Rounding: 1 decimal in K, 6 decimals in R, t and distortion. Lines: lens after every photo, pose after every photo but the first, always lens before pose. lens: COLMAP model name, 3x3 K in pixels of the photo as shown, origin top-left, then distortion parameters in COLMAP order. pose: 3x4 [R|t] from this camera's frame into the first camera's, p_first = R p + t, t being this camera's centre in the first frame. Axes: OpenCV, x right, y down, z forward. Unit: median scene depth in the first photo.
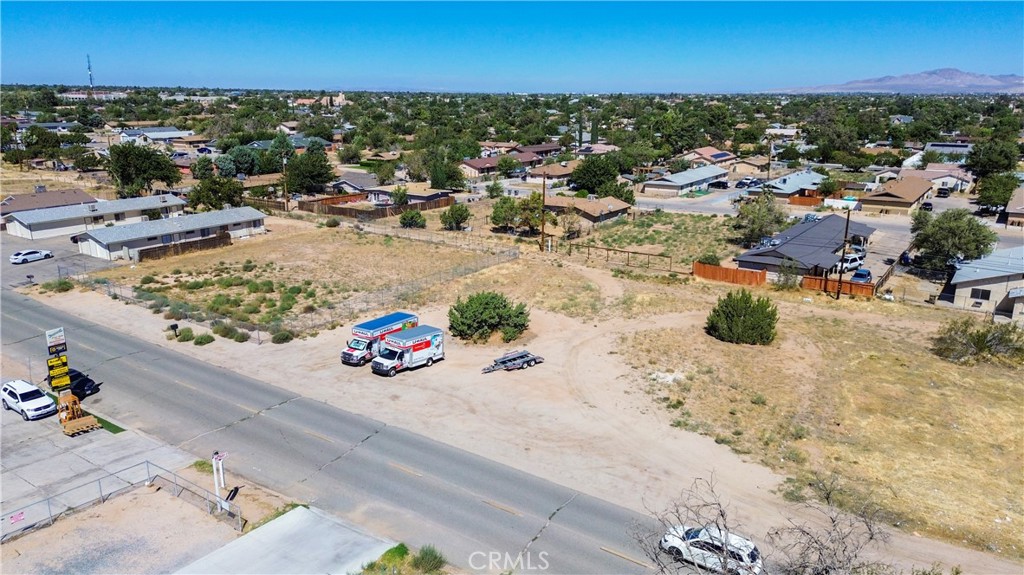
lens RADIAL K [[724.7, 0, 513.0], [0, 724.7, 288.1], [0, 0, 1]] dist [0.078176, -0.076367]
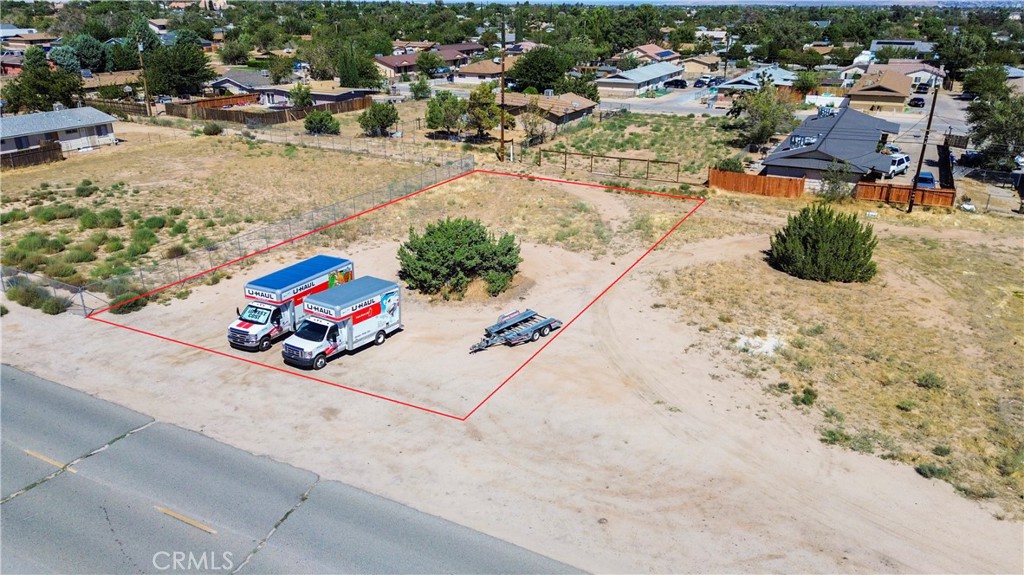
lens RADIAL K [[724.7, 0, 513.0], [0, 724.7, 288.1], [0, 0, 1]] dist [0.078176, -0.076367]
pose [[0.991753, -0.042478, 0.120916, -0.061171], [0.029045, 0.993423, 0.110761, -0.003172], [-0.124826, -0.106336, 0.986464, 0.309598]]
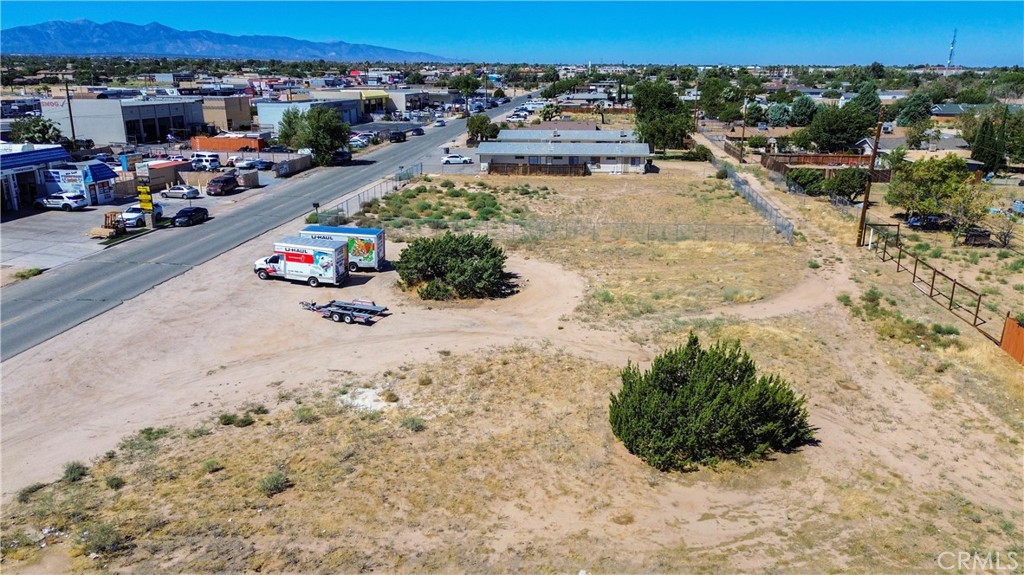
lens RADIAL K [[724.7, 0, 513.0], [0, 724.7, 288.1], [0, 0, 1]] dist [0.078176, -0.076367]
pose [[0.471175, 0.252508, -0.845123, 0.560742], [-0.235294, 0.959409, 0.155473, -0.060014], [0.850077, 0.125597, 0.511463, 0.615782]]
